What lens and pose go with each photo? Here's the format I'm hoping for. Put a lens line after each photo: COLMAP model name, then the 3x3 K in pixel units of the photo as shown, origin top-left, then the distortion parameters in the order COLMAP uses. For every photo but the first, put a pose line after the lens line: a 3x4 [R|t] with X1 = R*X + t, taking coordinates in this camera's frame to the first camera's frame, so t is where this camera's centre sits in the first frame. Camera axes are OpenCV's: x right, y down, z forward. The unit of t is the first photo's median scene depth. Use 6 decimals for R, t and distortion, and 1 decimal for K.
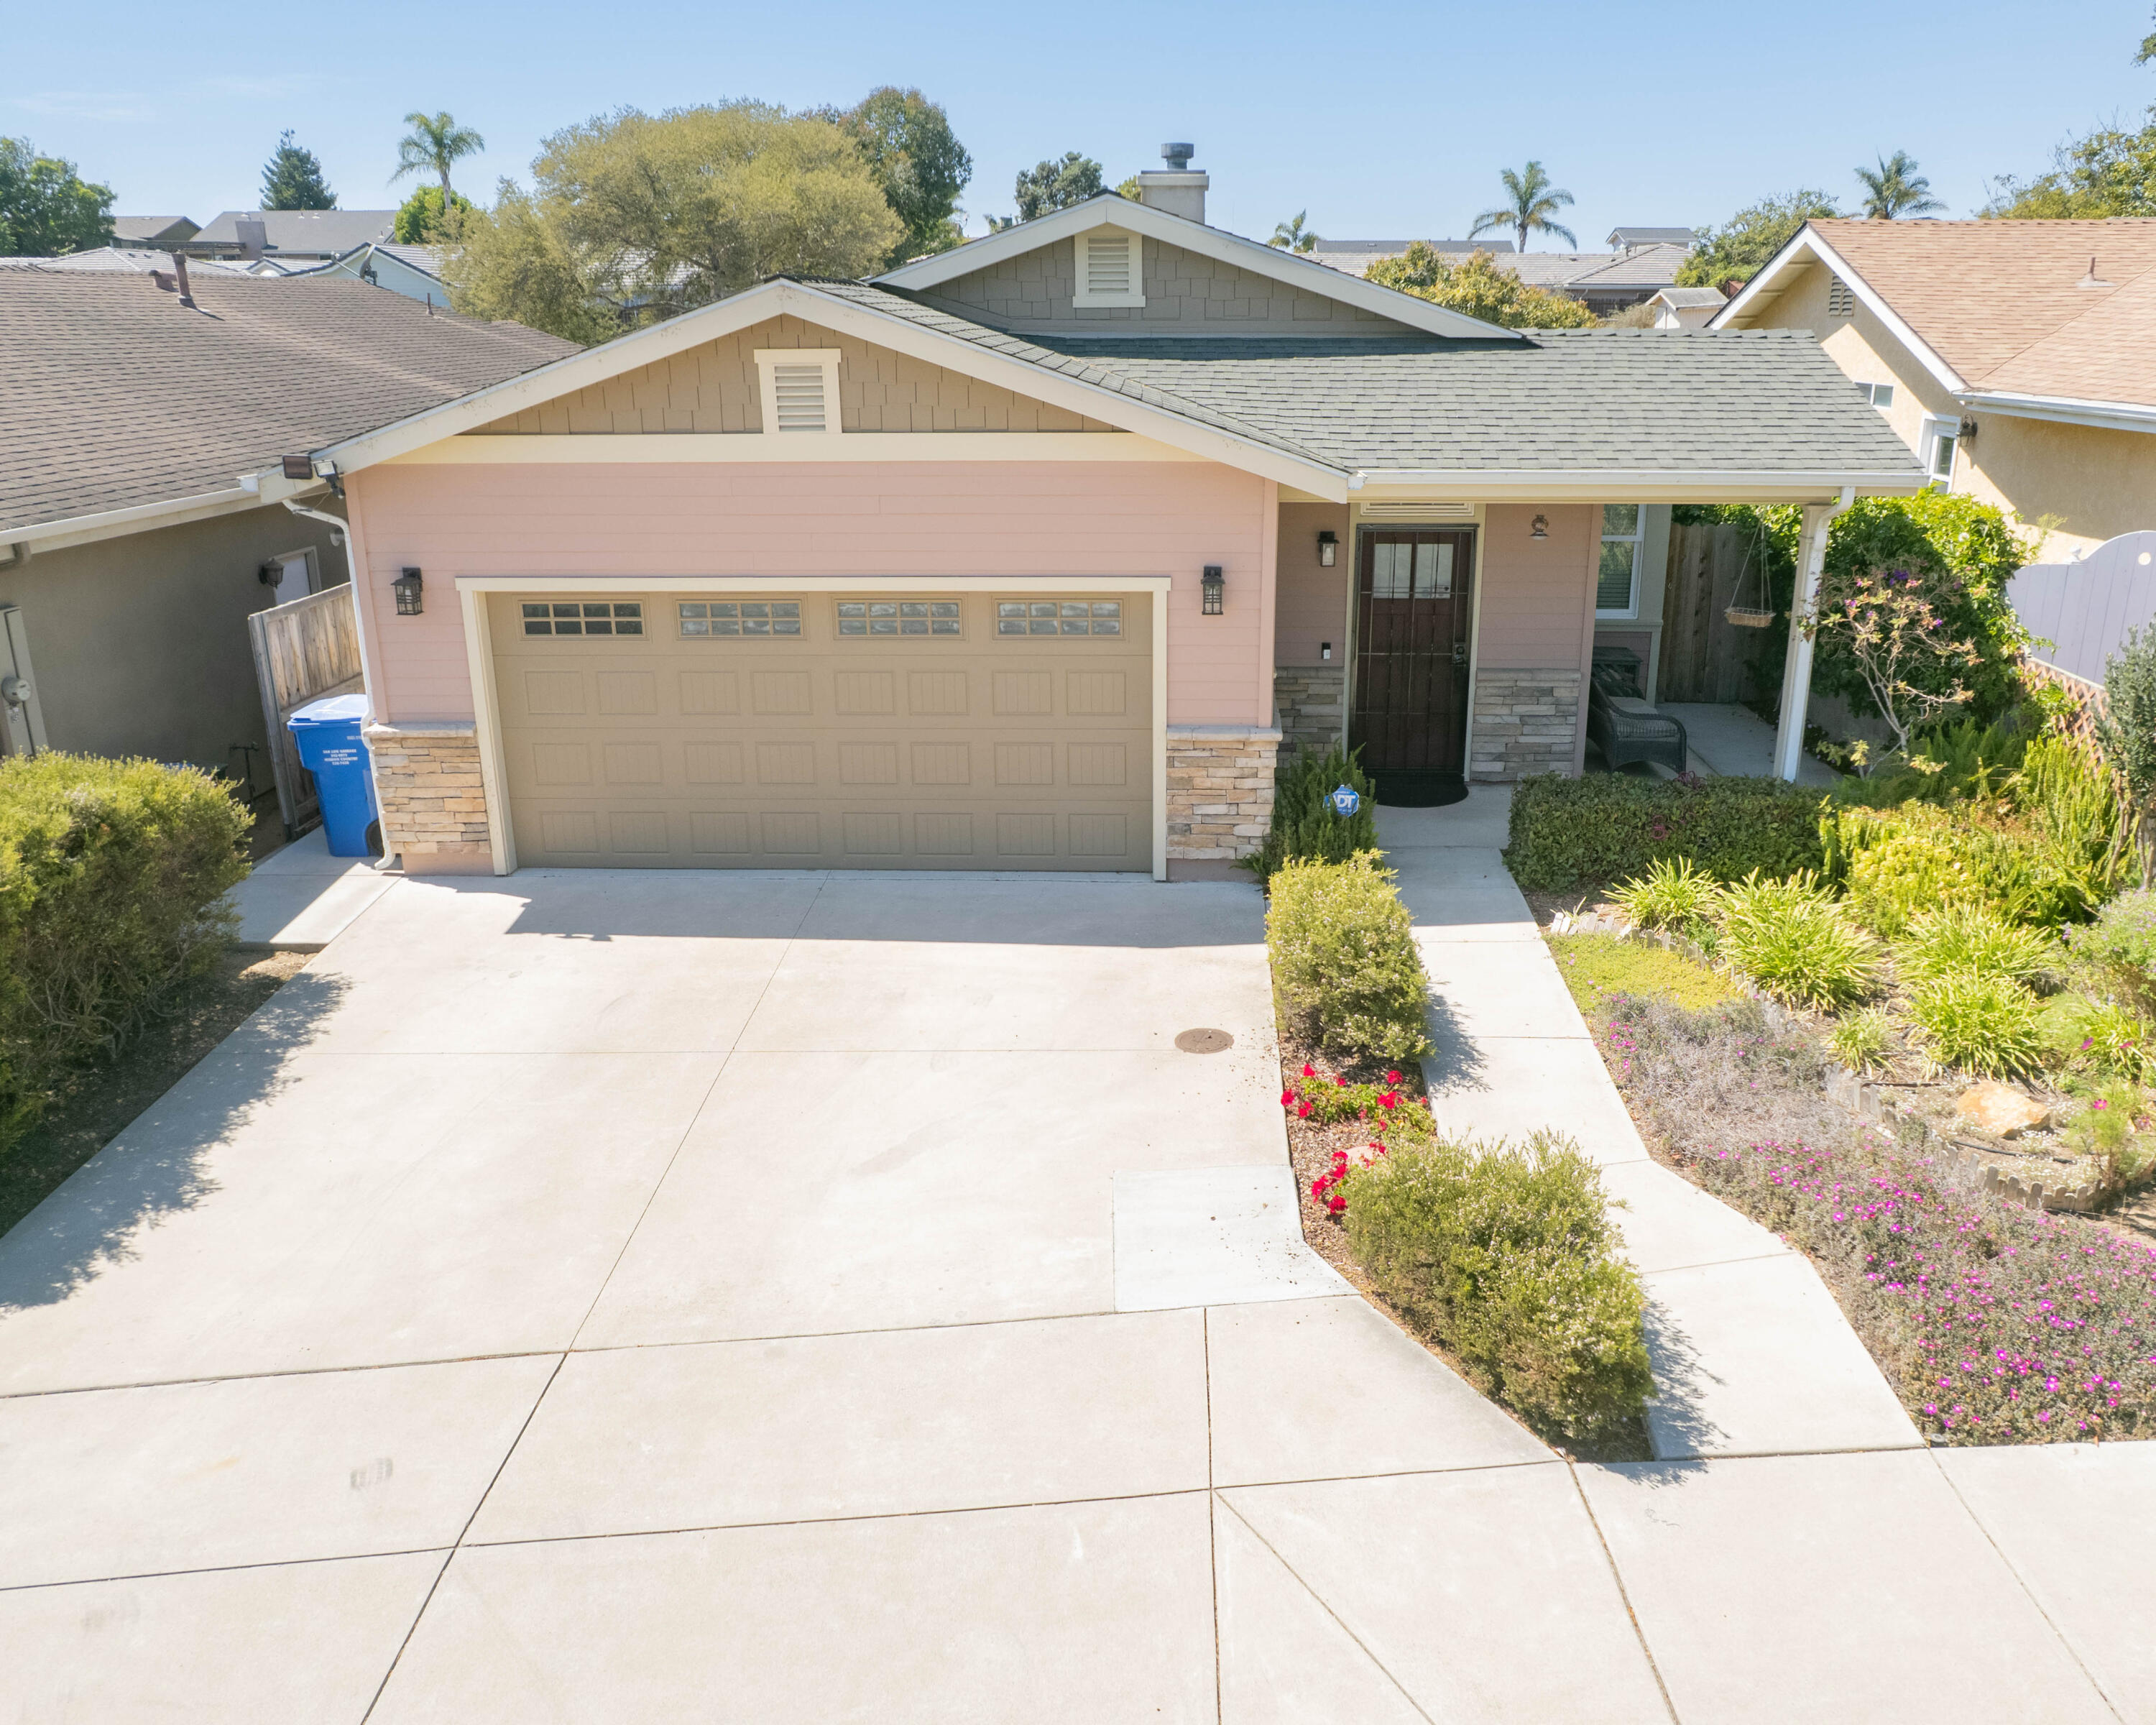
lens RADIAL K [[1753.0, 0, 1128.6], [0, 1753.0, 912.2], [0, 0, 1]] dist [-0.050483, 0.000677]
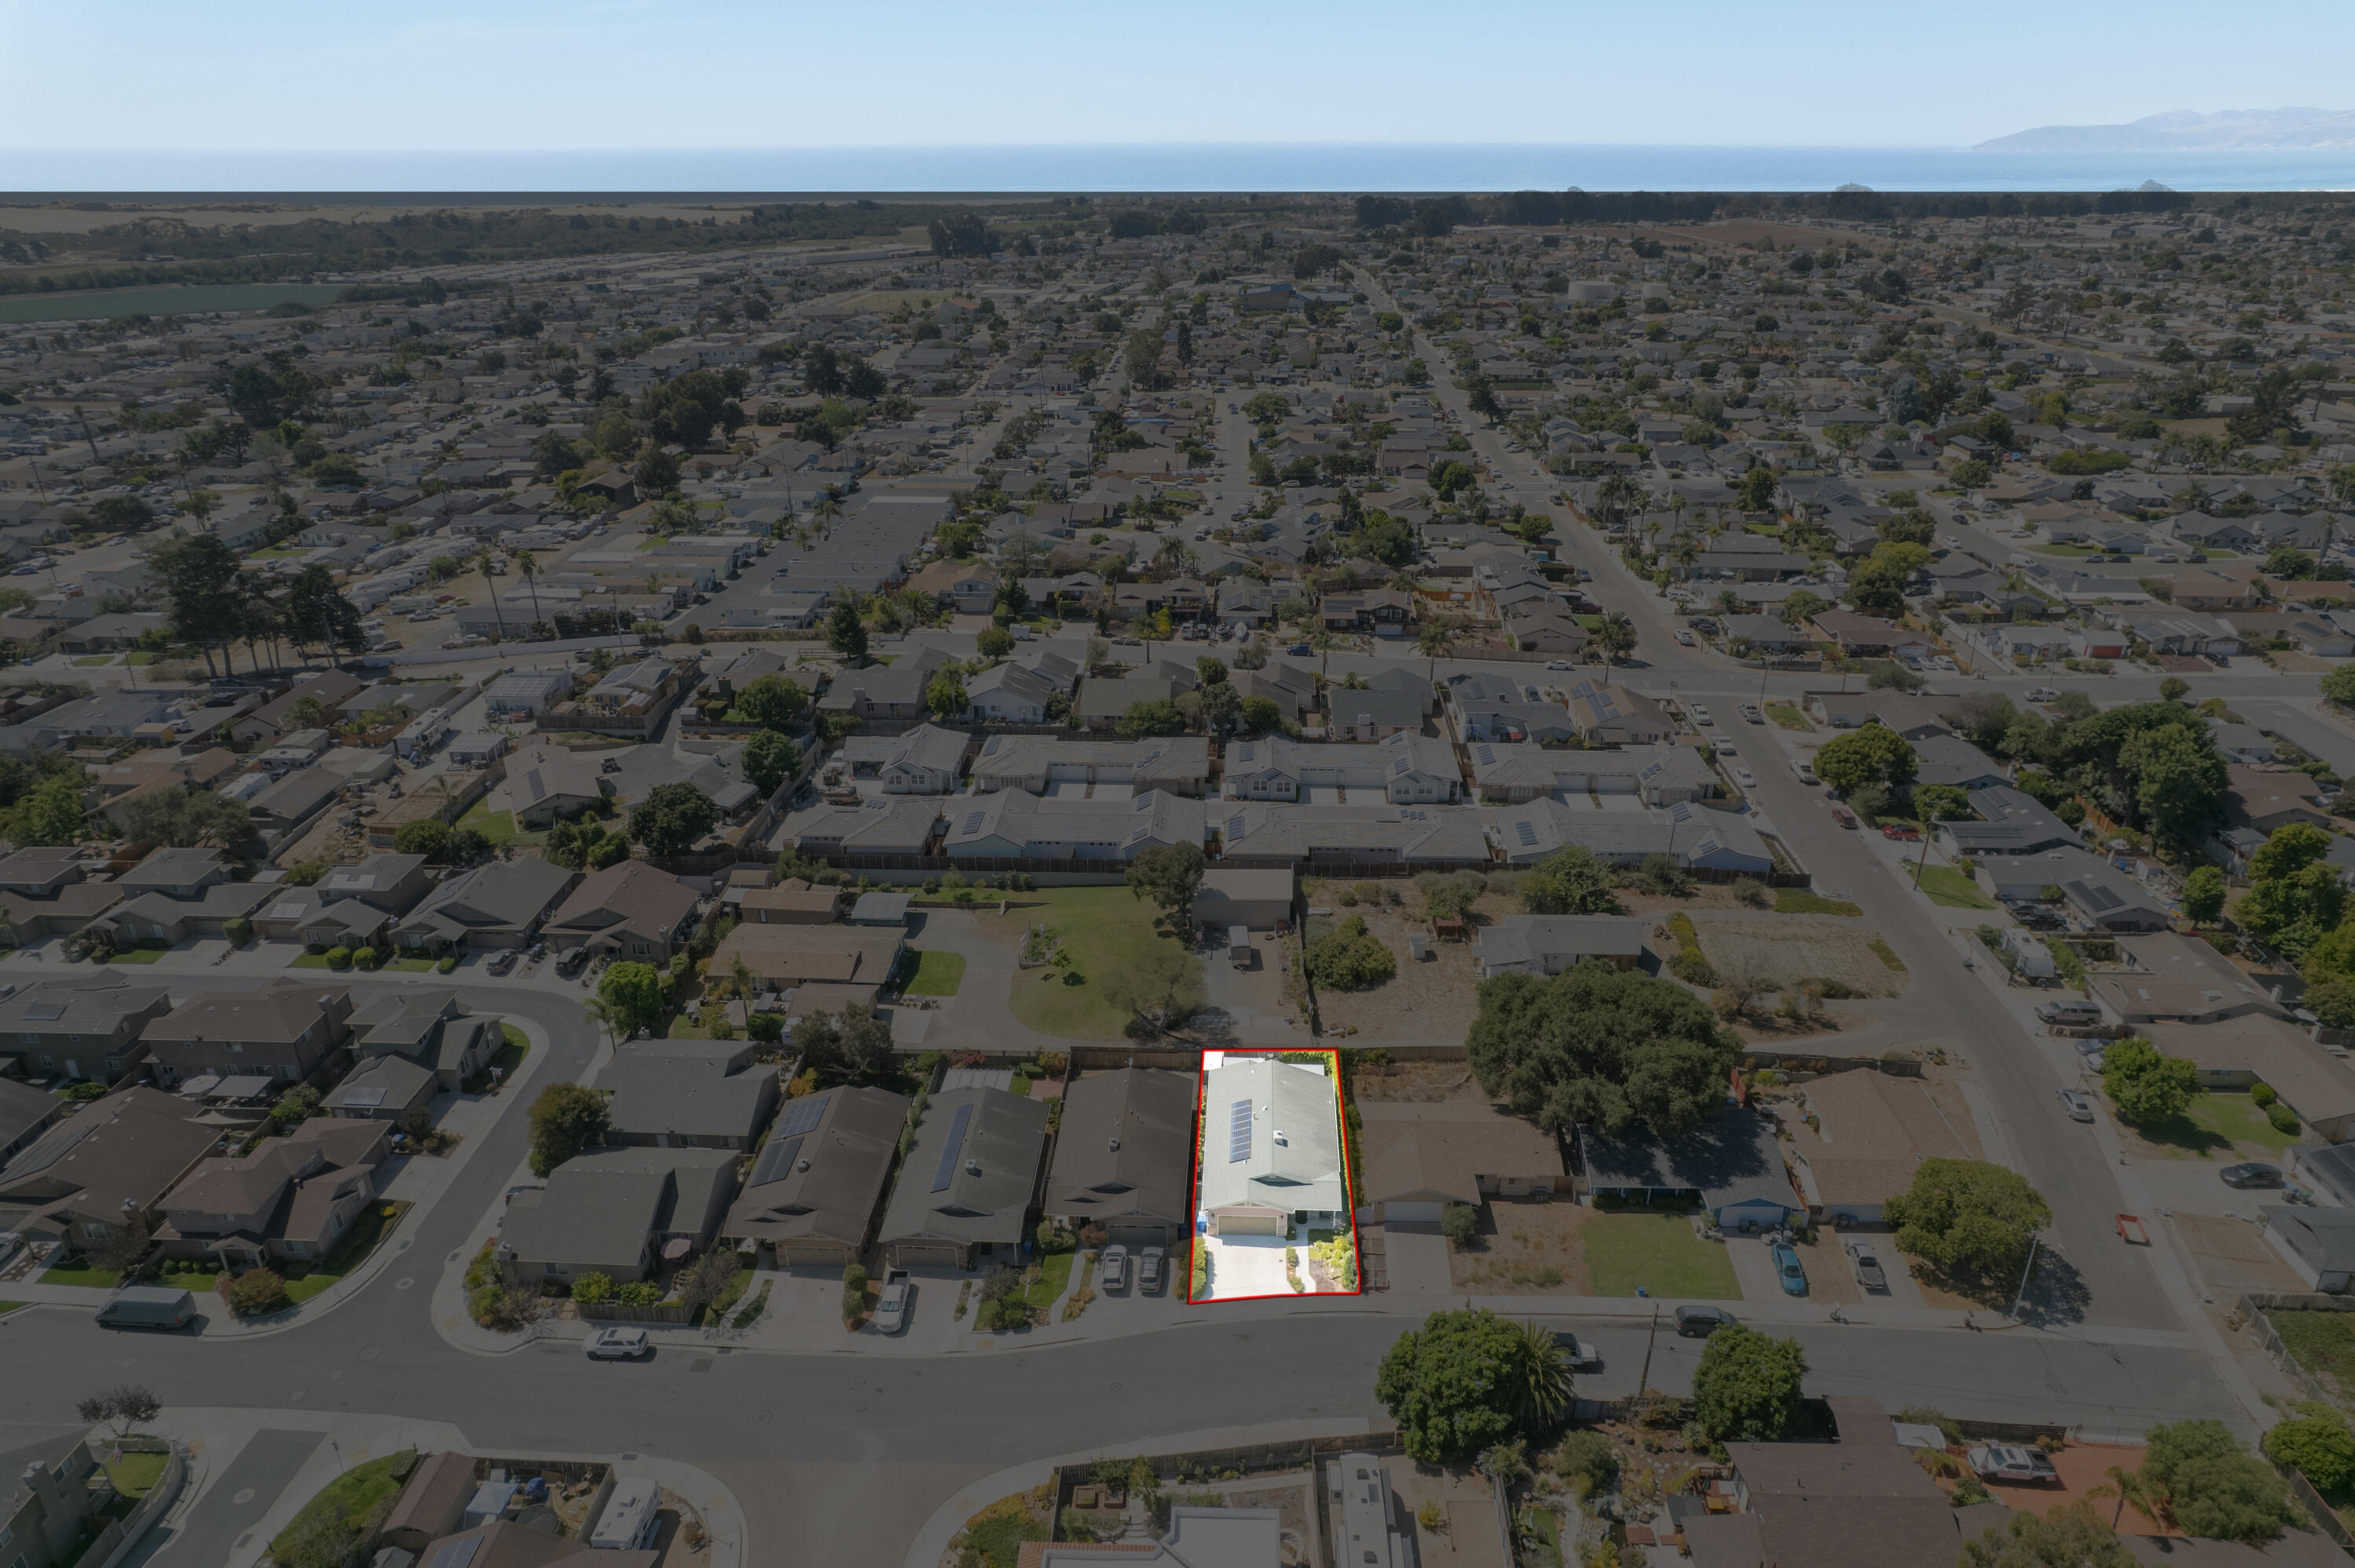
lens RADIAL K [[1503.1, 0, 1177.5], [0, 1503.1, 784.0], [0, 0, 1]] dist [-0.062546, 0.065769]
pose [[0.999742, 0.003145, -0.022509, -0.440884], [-0.001523, 0.997424, 0.071715, -3.847548], [0.022677, -0.071662, 0.997171, -8.937407]]
